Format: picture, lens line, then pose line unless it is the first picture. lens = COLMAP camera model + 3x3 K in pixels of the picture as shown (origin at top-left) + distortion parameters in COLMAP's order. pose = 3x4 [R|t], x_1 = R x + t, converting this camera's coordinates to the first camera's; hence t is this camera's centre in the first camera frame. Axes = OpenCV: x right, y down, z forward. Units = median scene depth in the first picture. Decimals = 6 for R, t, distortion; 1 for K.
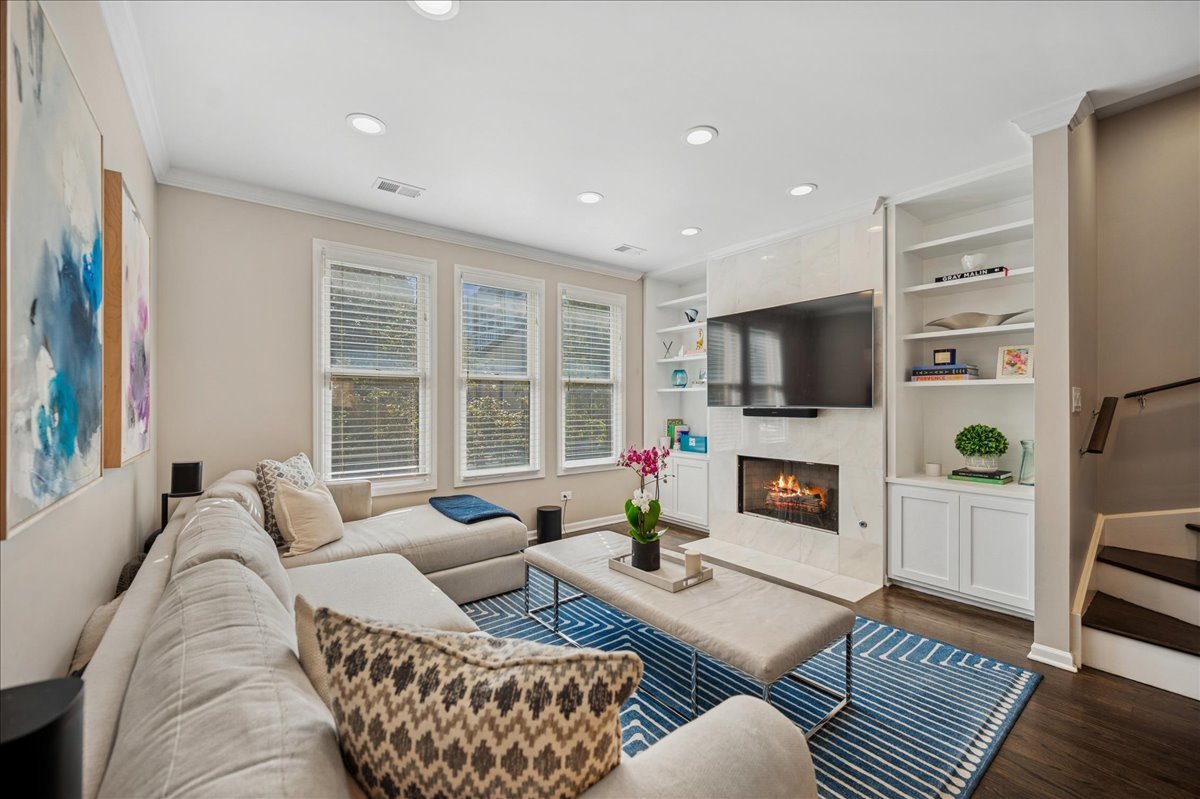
lens RADIAL K [[476.1, 0, 600.1], [0, 476.1, 402.5], [0, 0, 1]] dist [-0.001777, -0.000669]
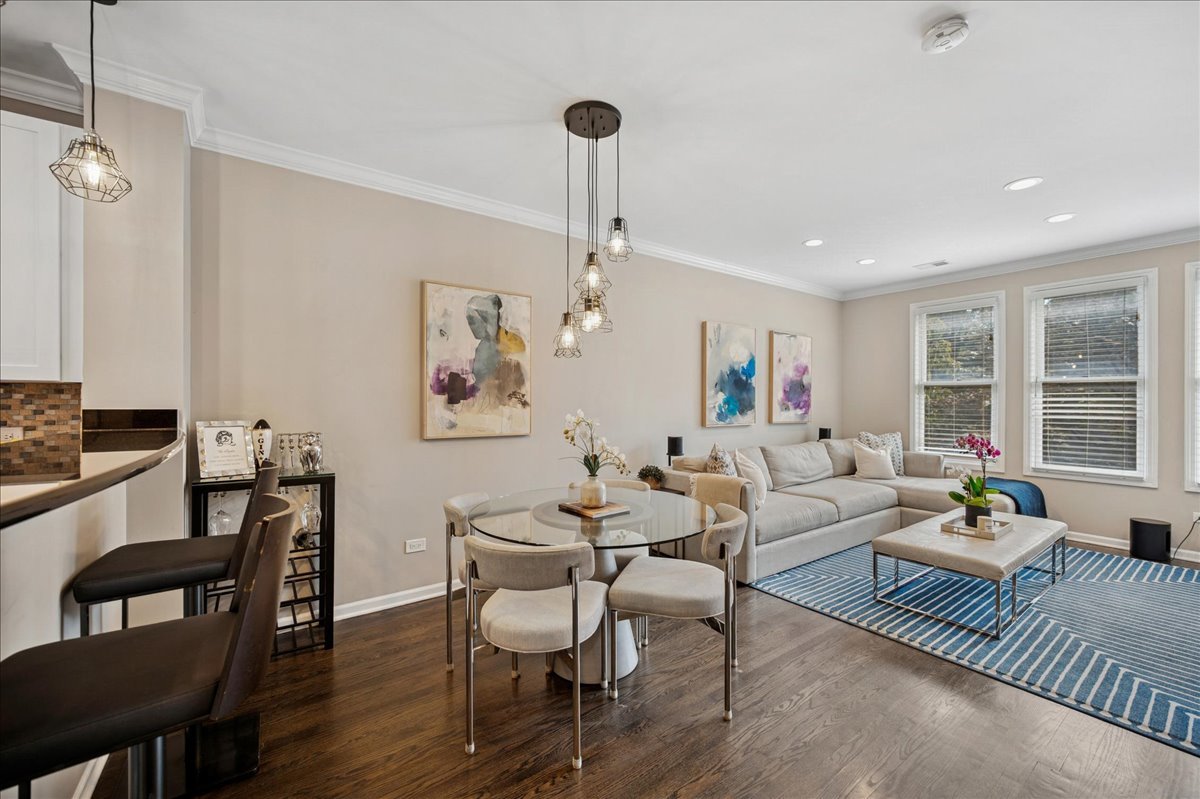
lens RADIAL K [[476.1, 0, 602.0], [0, 476.1, 400.5], [0, 0, 1]] dist [-0.001777, -0.000669]
pose [[-0.034642, 0.000773, -0.999399, 0.922579], [-0.002483, 0.999997, 0.000859, -0.006451], [0.999397, 0.002511, -0.034640, -0.013179]]
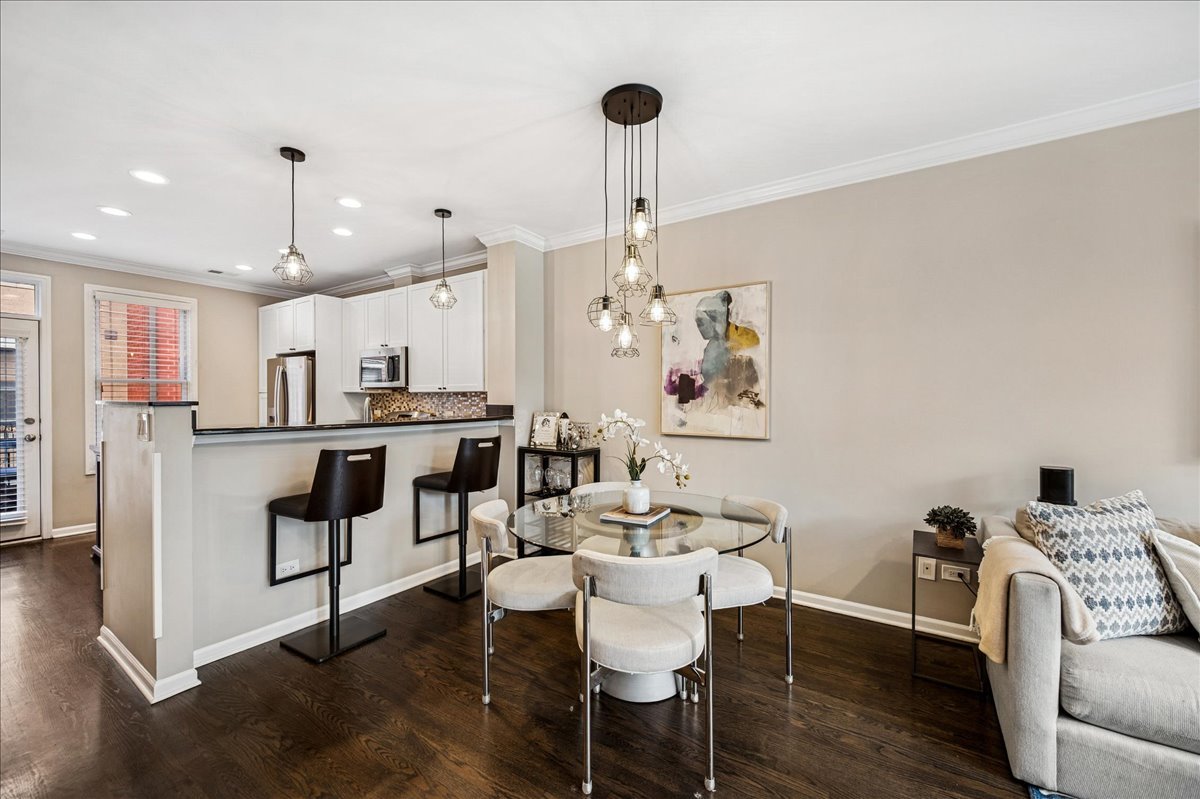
lens RADIAL K [[476.1, 0, 601.8], [0, 476.1, 401.7], [0, 0, 1]] dist [-0.001777, -0.000669]
pose [[-0.946545, 0.002606, -0.322562, 0.547015], [0.000494, 0.999978, 0.006627, -0.008301], [0.322572, 0.006113, -0.946525, 0.476717]]
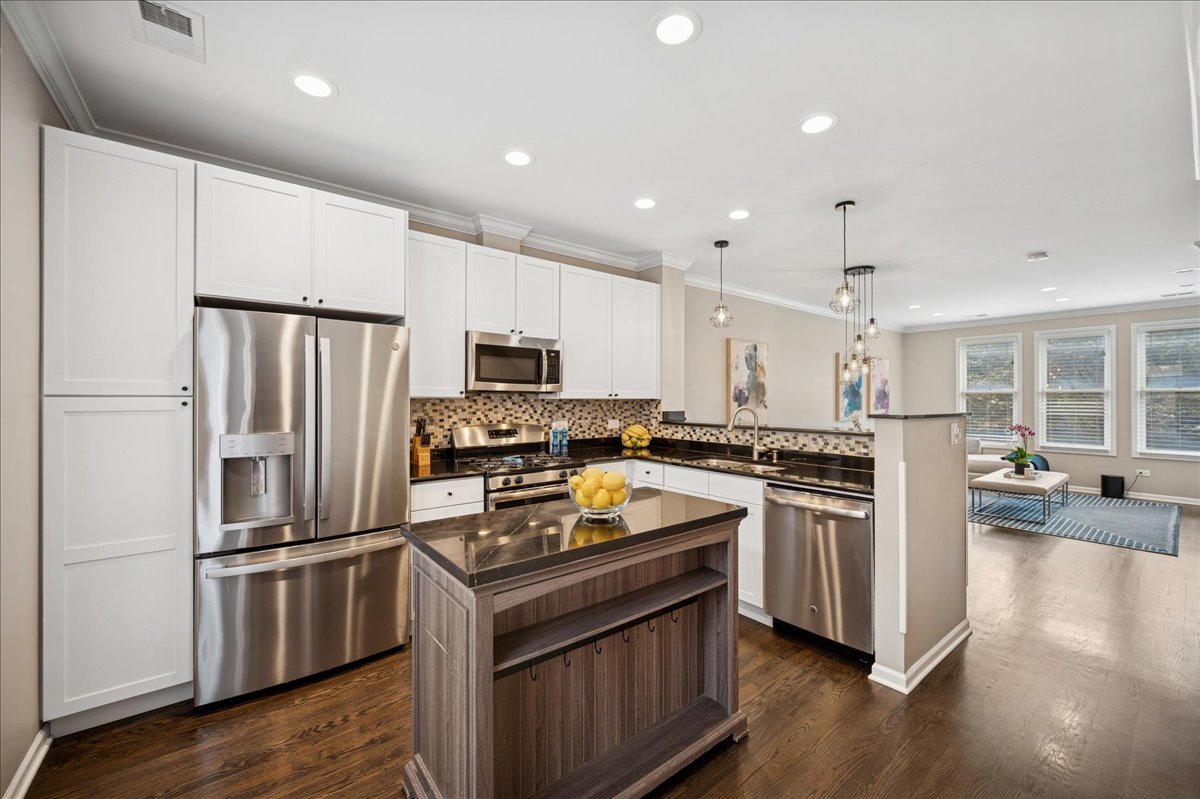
lens RADIAL K [[476.1, 0, 603.8], [0, 476.1, 395.7], [0, 0, 1]] dist [-0.001777, -0.000669]
pose [[0.014039, -0.006308, -0.999882, 1.540968], [-0.001371, 0.999979, -0.006328, -0.024139], [0.999901, 0.001460, 0.014030, -0.717926]]
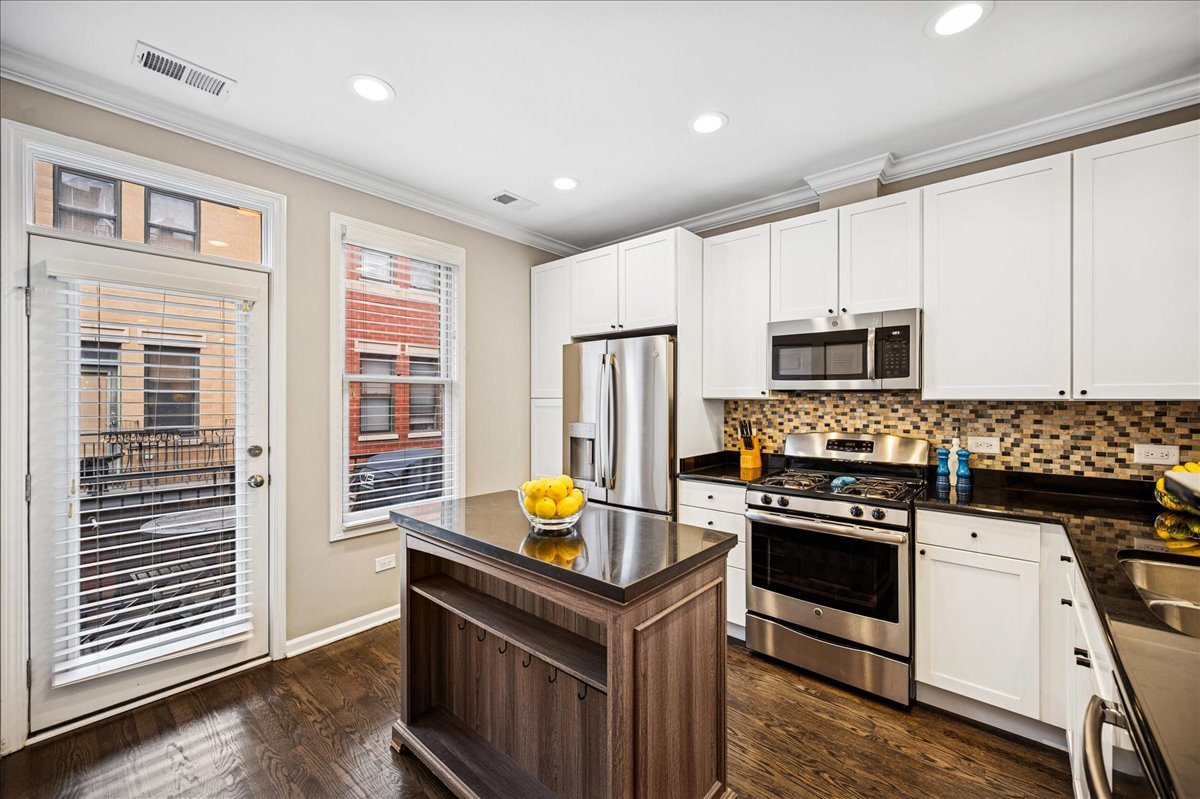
lens RADIAL K [[476.1, 0, 603.0], [0, 476.1, 398.8], [0, 0, 1]] dist [-0.001777, -0.000669]
pose [[-0.981147, -0.001521, -0.193258, 1.118121], [-0.001232, 0.999998, -0.001617, -0.023840], [0.193260, -0.001348, -0.981147, -0.290307]]
